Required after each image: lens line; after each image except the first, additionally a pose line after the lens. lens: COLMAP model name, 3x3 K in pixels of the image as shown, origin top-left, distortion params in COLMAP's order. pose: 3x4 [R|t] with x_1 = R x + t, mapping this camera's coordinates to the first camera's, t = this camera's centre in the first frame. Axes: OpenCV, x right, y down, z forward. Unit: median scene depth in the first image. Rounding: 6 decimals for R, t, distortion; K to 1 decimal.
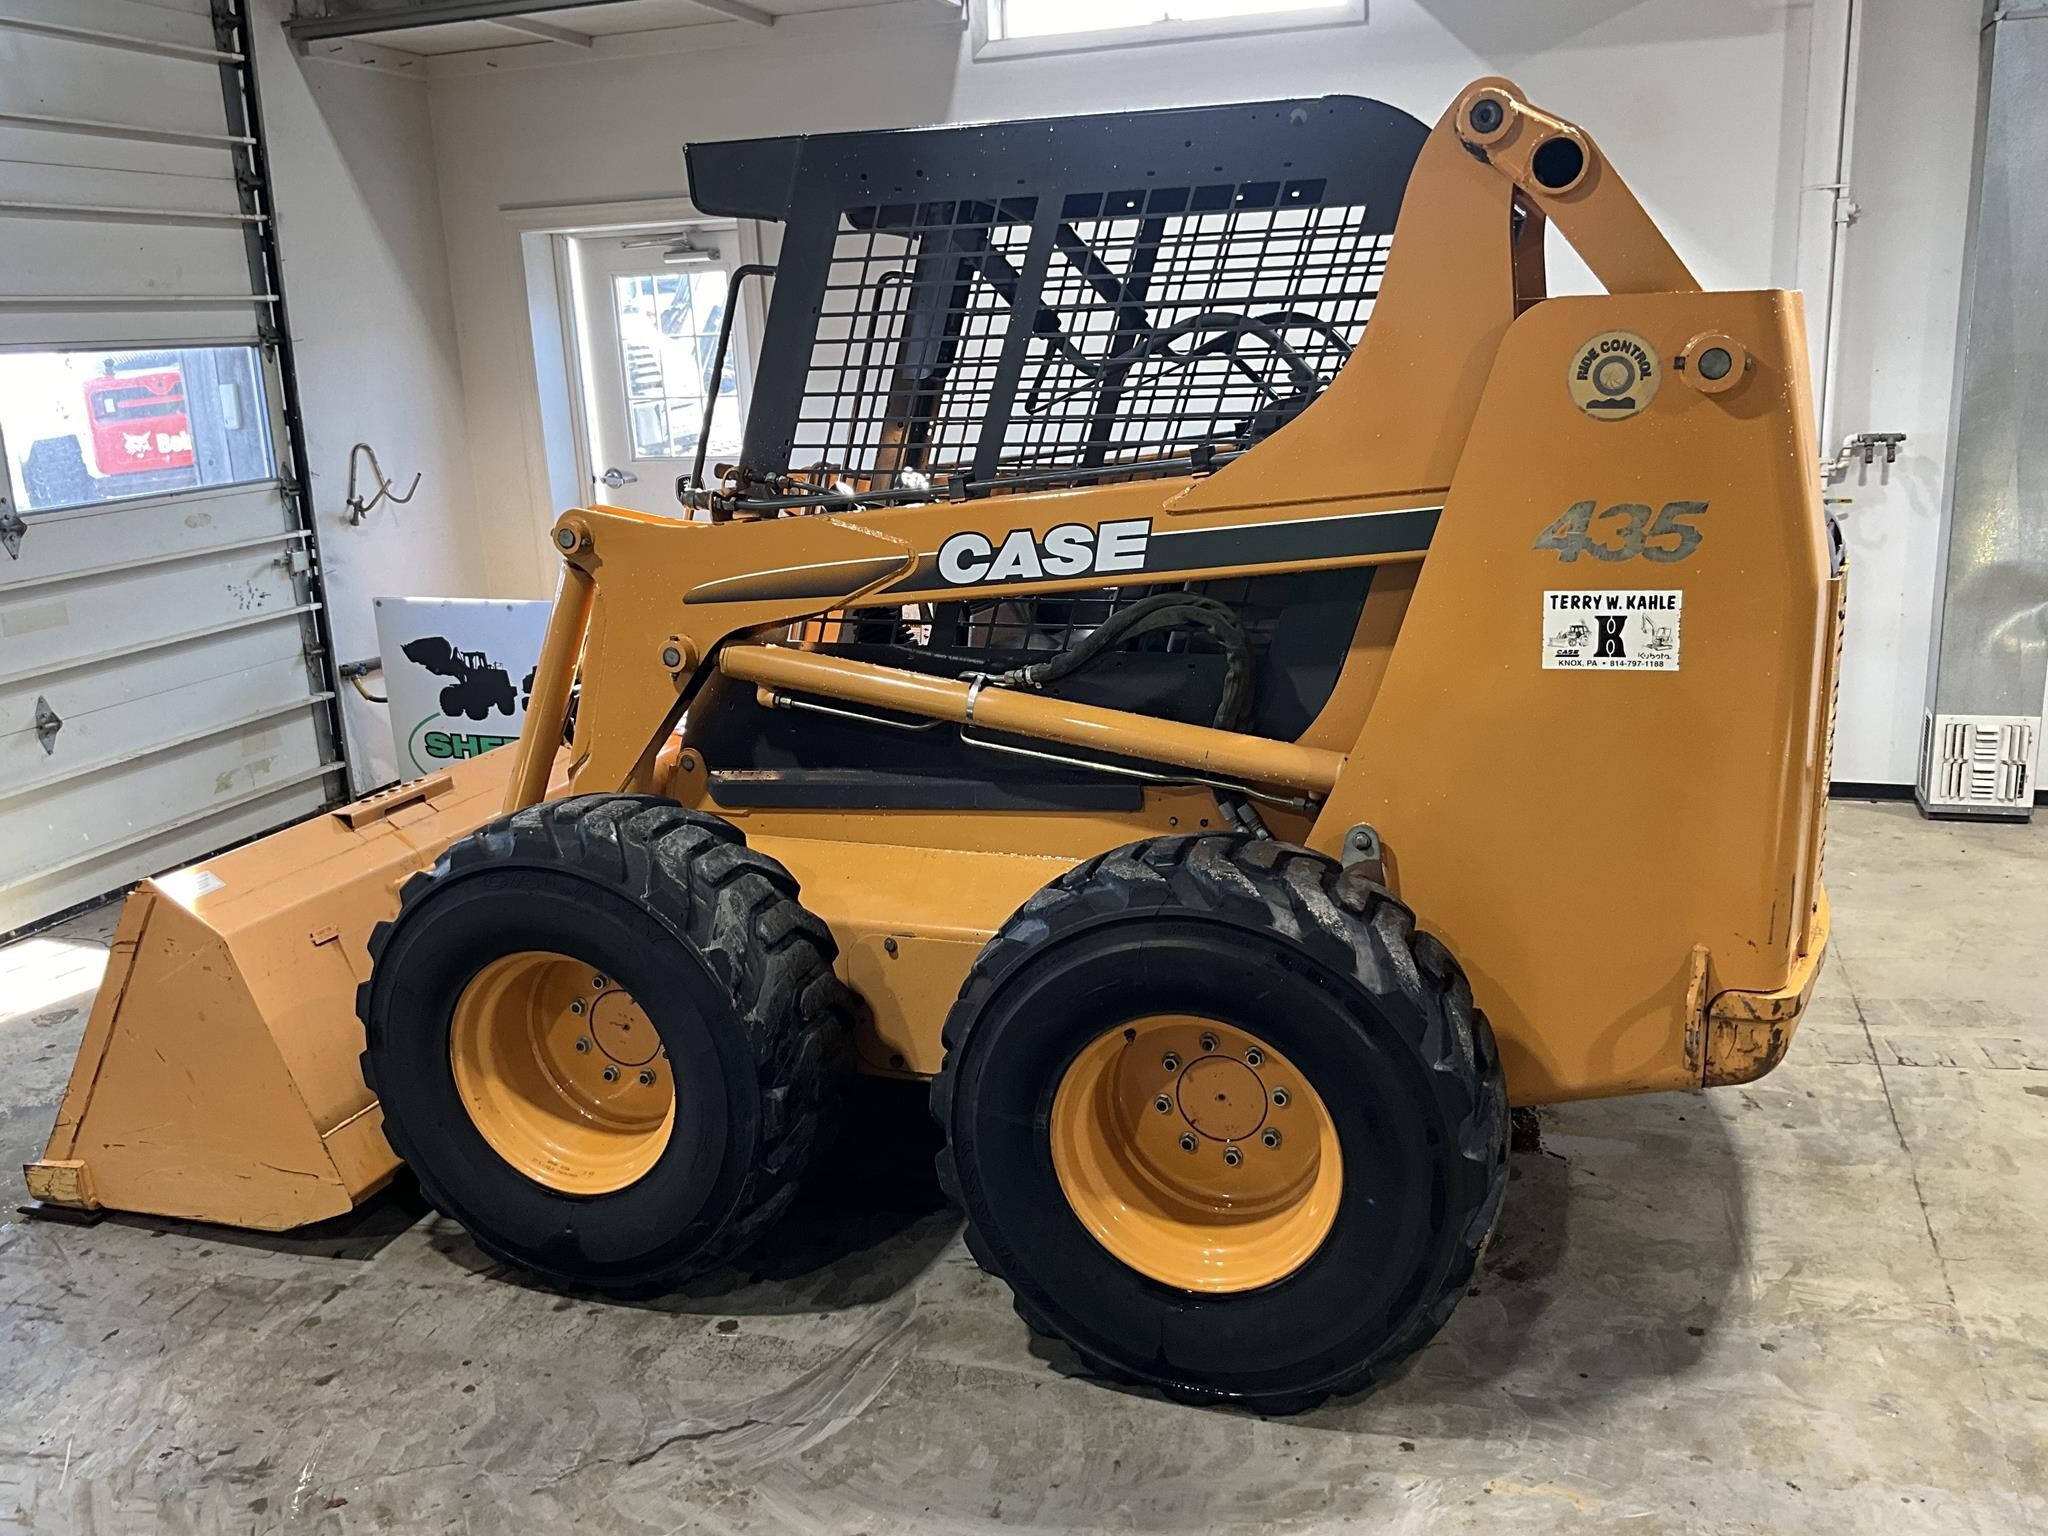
lens RADIAL K [[1689.1, 0, 1019.7], [0, 1689.1, 768.0], [0, 0, 1]] dist [0.111456, -0.219283]
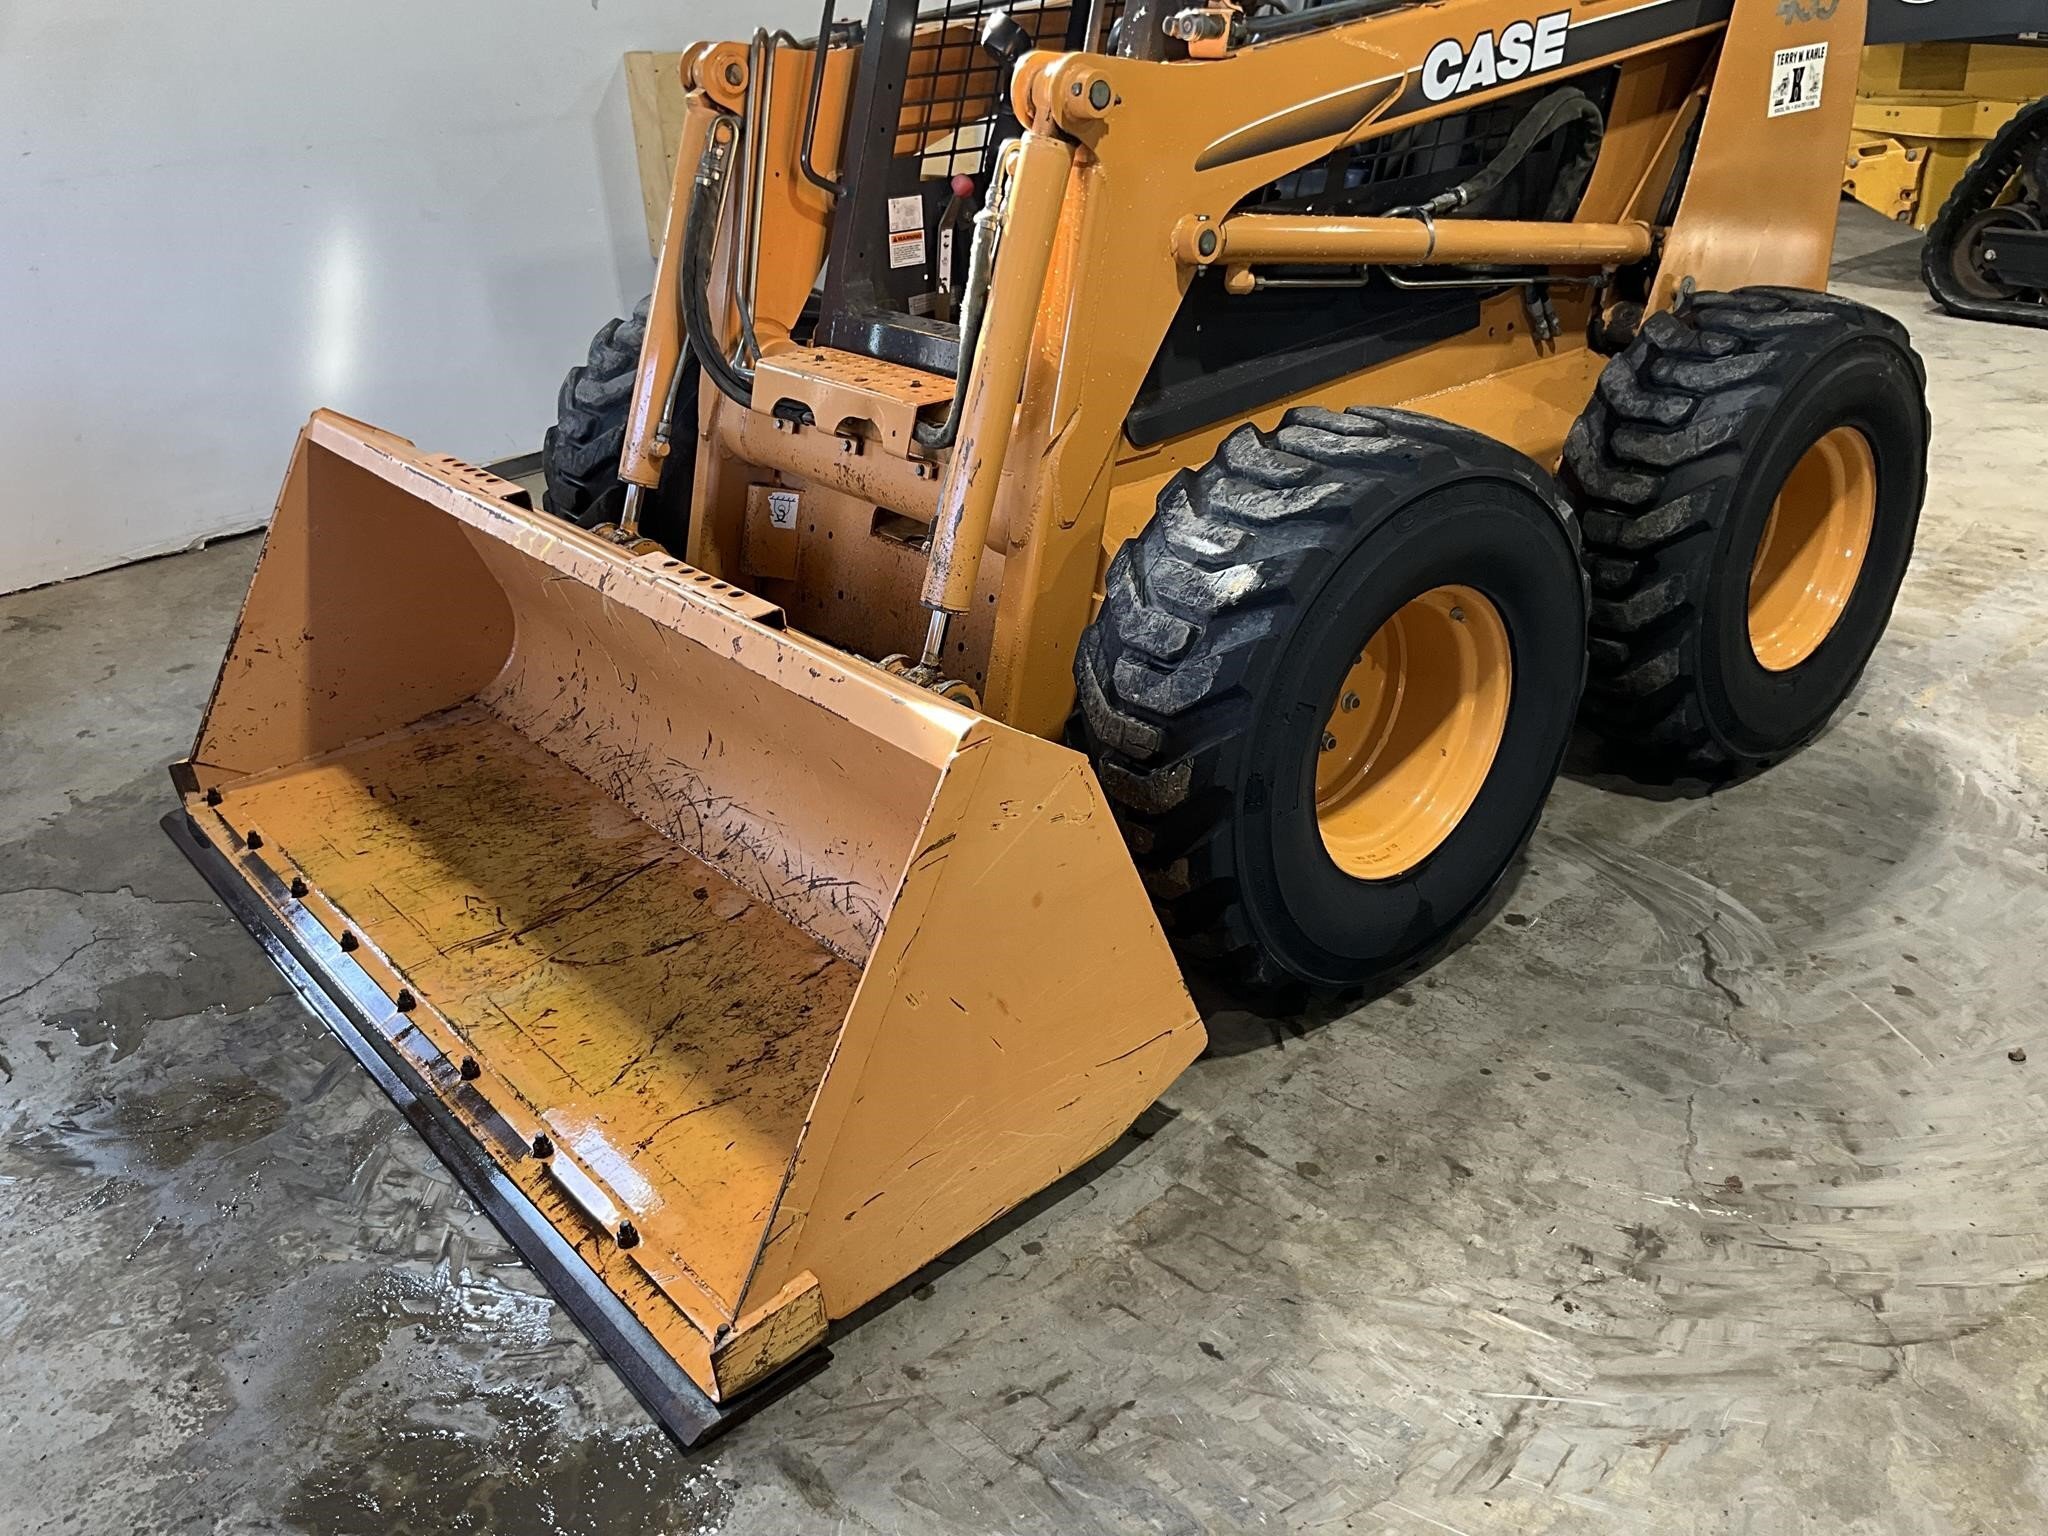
lens RADIAL K [[1692.9, 0, 1024.0], [0, 1692.9, 768.0], [0, 0, 1]] dist [0.109787, -0.234307]
pose [[0.514143, -0.367575, 0.774949, -1.030666], [0.237380, 0.929204, 0.283251, -0.090874], [-0.824202, 0.038326, 0.564998, 0.686107]]
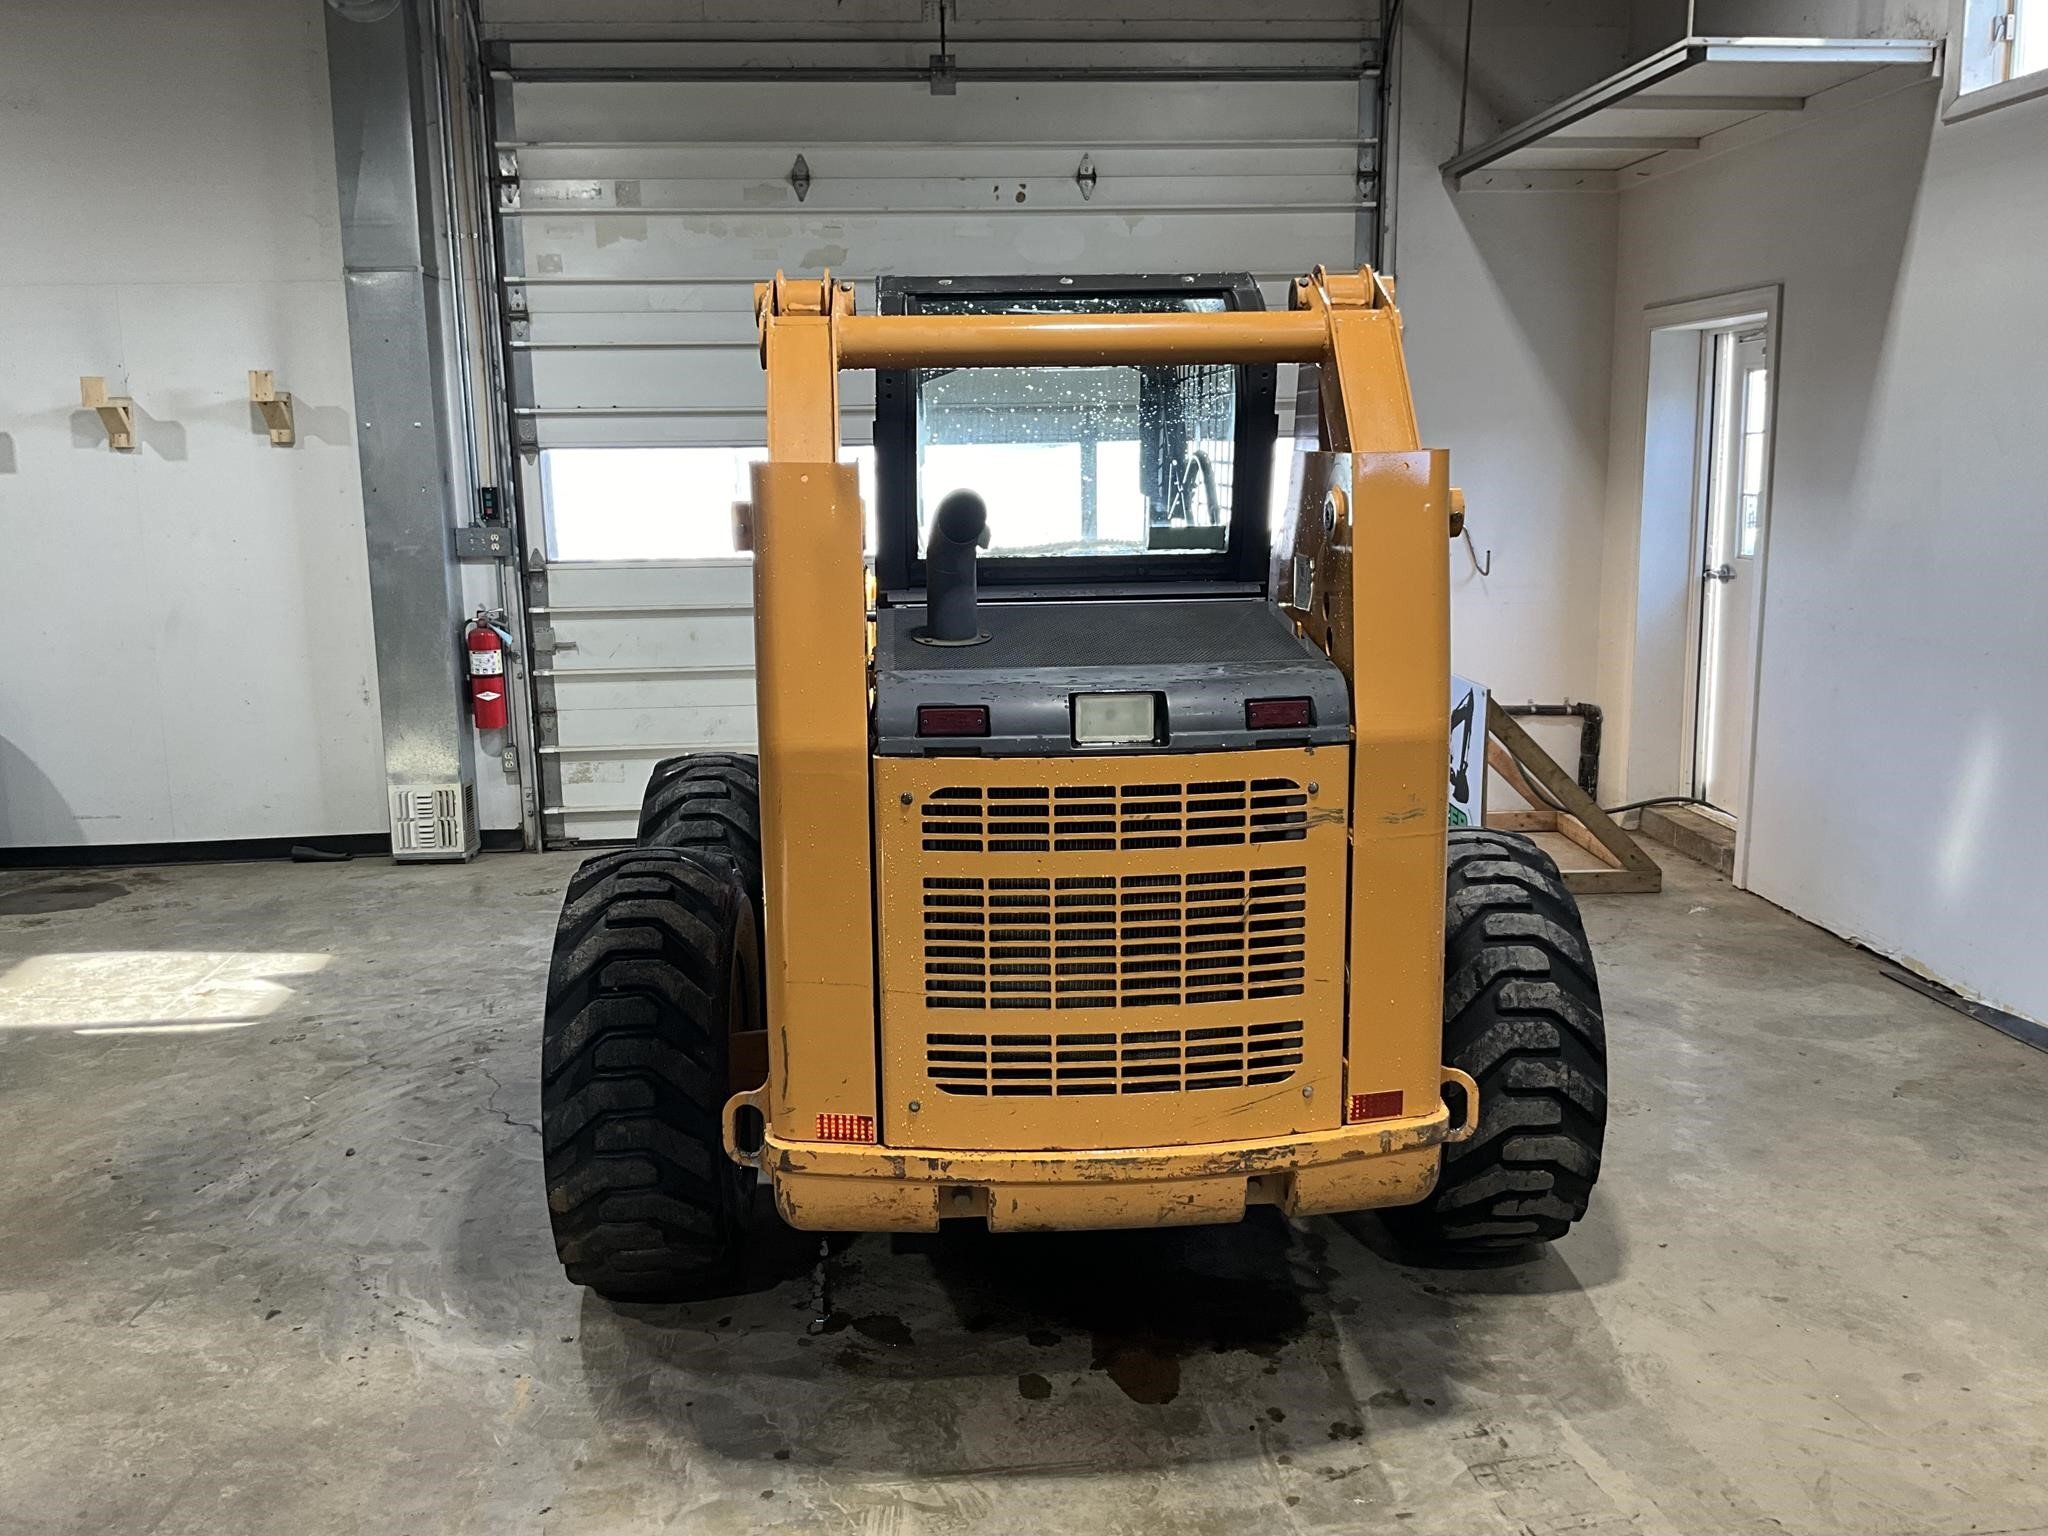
lens RADIAL K [[1697.3, 0, 1015.6], [0, 1697.3, 766.4], [0, 0, 1]] dist [0.091476, -0.192352]
pose [[0.390132, 0.202461, -0.898224, 1.244954], [-0.228783, 0.966247, 0.118424, -0.215459], [0.891883, 0.159297, 0.423284, 0.602683]]
